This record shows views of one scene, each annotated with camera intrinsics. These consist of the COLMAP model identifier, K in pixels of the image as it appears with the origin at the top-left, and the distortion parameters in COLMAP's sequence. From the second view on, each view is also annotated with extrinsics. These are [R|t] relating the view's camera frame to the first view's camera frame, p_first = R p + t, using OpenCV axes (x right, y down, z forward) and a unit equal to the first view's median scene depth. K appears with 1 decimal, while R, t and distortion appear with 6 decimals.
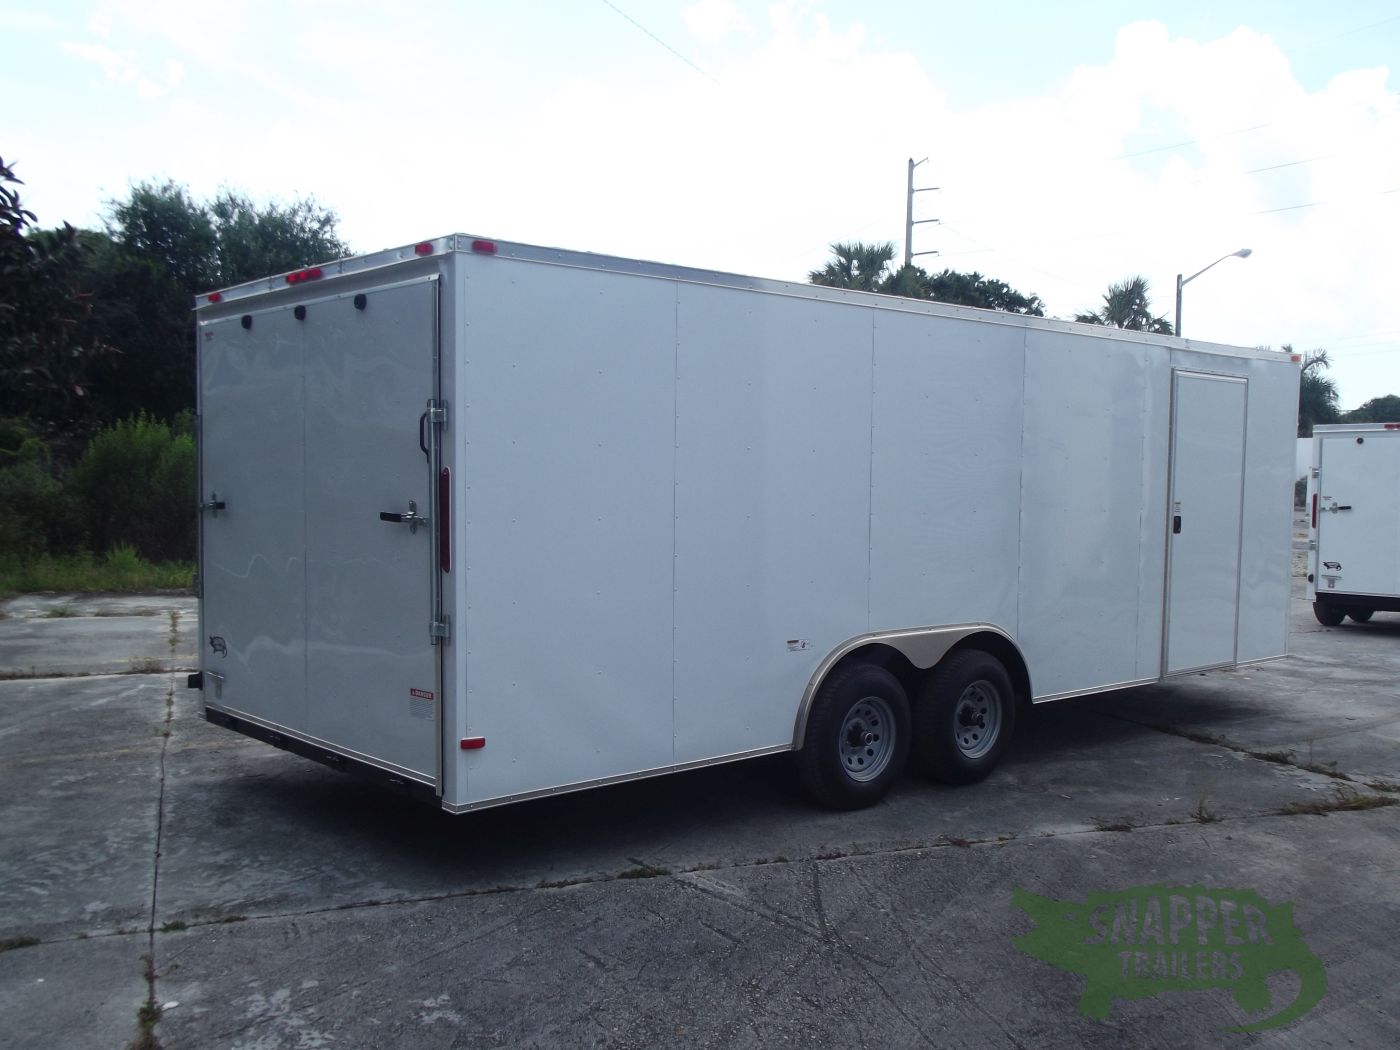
lens RADIAL K [[1329.6, 0, 705.5], [0, 1329.6, 520.2], [0, 0, 1]] dist [0.010620, 0.009810]
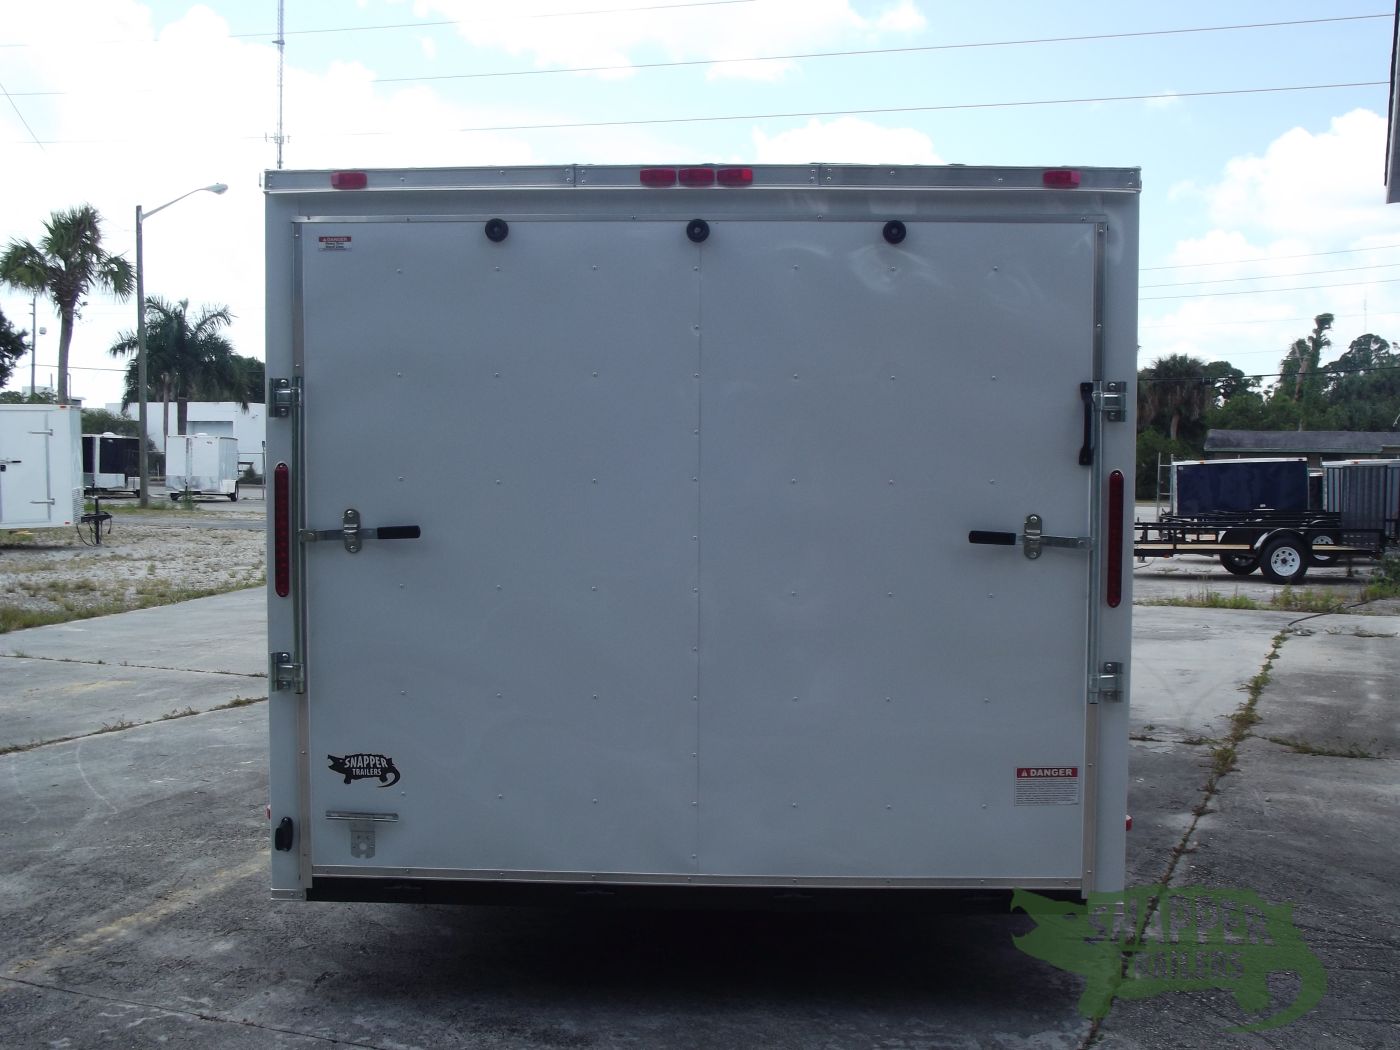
lens RADIAL K [[1616.0, 0, 722.9], [0, 1616.0, 529.1], [0, 0, 1]] dist [-0.140632, 0.181921]
pose [[0.696113, -0.040687, 0.716779, -0.348945], [0.026914, 0.999170, 0.030578, -0.013626], [-0.717428, -0.001995, 0.696630, 0.178872]]
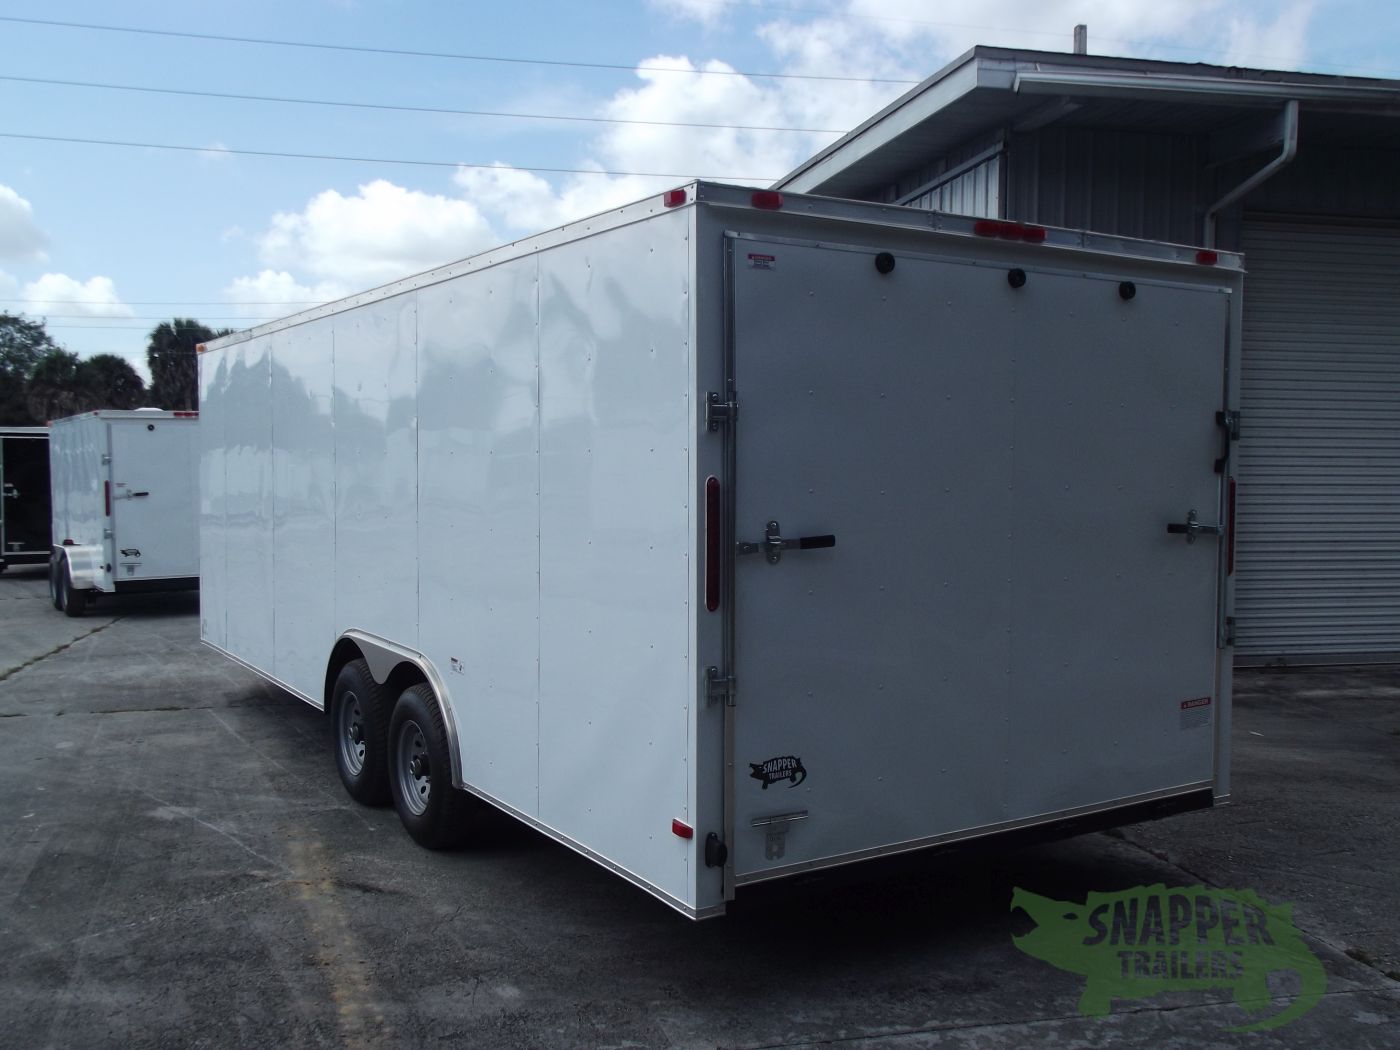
lens RADIAL K [[1329.6, 0, 705.5], [0, 1329.6, 520.2], [0, 0, 1]] dist [0.010620, 0.009810]
pose [[0.153992, -0.053584, 0.986618, -0.444234], [0.034539, 0.998210, 0.048823, -0.024059], [-0.987468, 0.026558, 0.155567, 0.428543]]
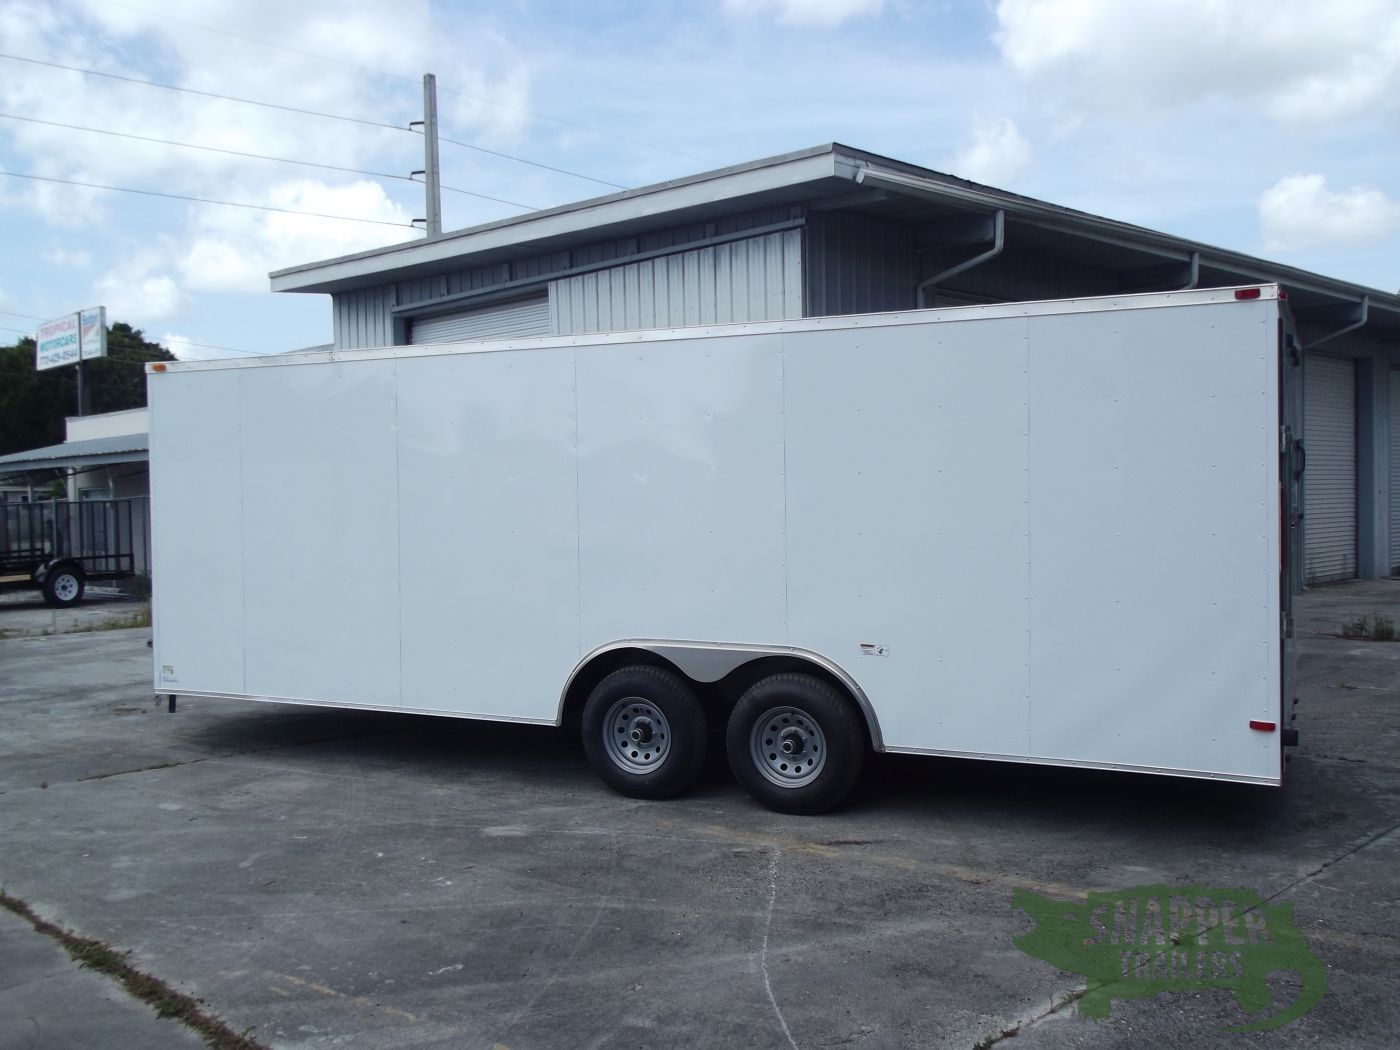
lens RADIAL K [[1329.6, 0, 705.5], [0, 1329.6, 520.2], [0, 0, 1]] dist [0.010620, 0.009810]
pose [[-0.398908, -0.027994, 0.916564, -0.474851], [0.042235, 0.997912, 0.048860, -0.035184], [-0.916018, 0.058202, -0.396893, 0.784597]]
